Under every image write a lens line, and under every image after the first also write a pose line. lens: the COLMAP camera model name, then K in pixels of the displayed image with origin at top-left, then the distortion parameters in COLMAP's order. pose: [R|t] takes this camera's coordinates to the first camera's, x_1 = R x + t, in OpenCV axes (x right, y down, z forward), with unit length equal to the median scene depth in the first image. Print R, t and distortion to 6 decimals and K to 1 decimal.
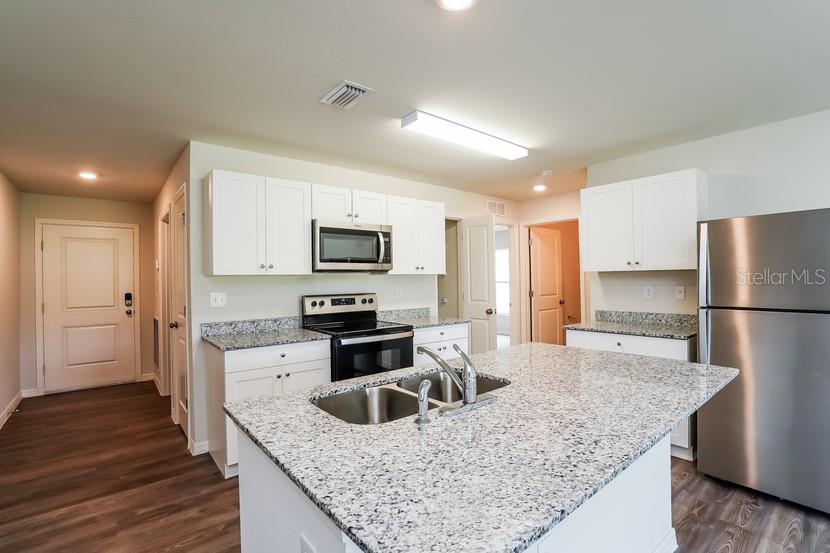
lens RADIAL K [[390.4, 0, 421.0], [0, 390.4, 280.8], [0, 0, 1]] dist [-0.006414, 0.002794]
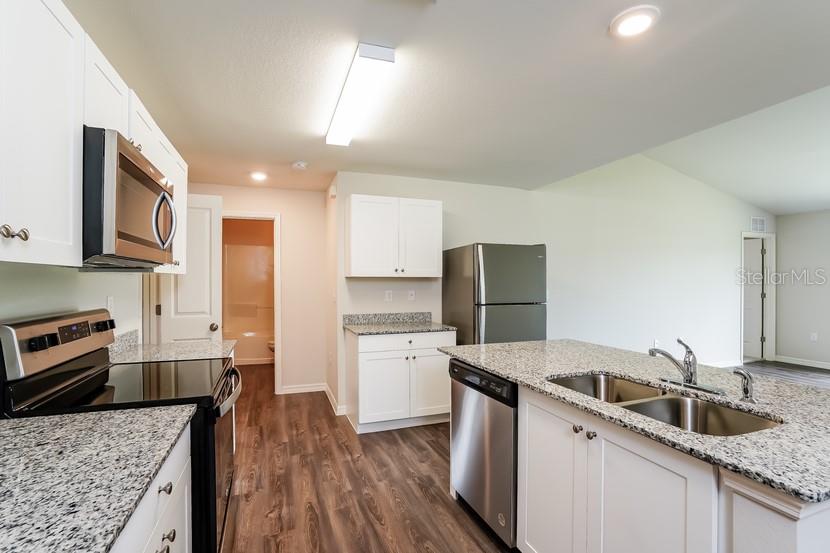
lens RADIAL K [[390.4, 0, 413.9], [0, 390.4, 281.1], [0, 0, 1]] dist [-0.006414, 0.002794]
pose [[0.342752, 0.019038, 0.939233, -0.502816], [-0.002528, 0.999810, -0.019344, 0.007665], [-0.939423, 0.004256, 0.342735, 0.539633]]
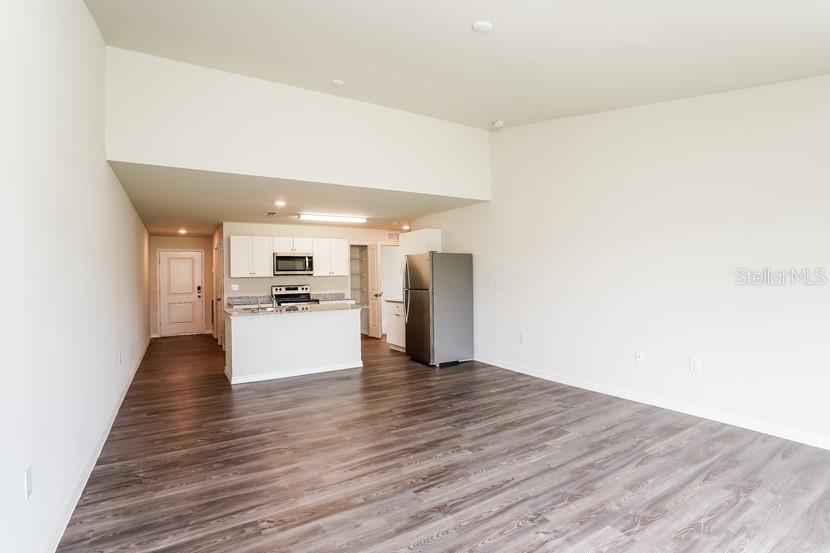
lens RADIAL K [[390.4, 0, 410.8], [0, 390.4, 274.7], [0, 0, 1]] dist [-0.006414, 0.002794]
pose [[0.989925, -0.007742, -0.141384, 0.761670], [0.006943, 0.999957, -0.006141, -0.007076], [0.141425, 0.005098, 0.989936, -1.040743]]
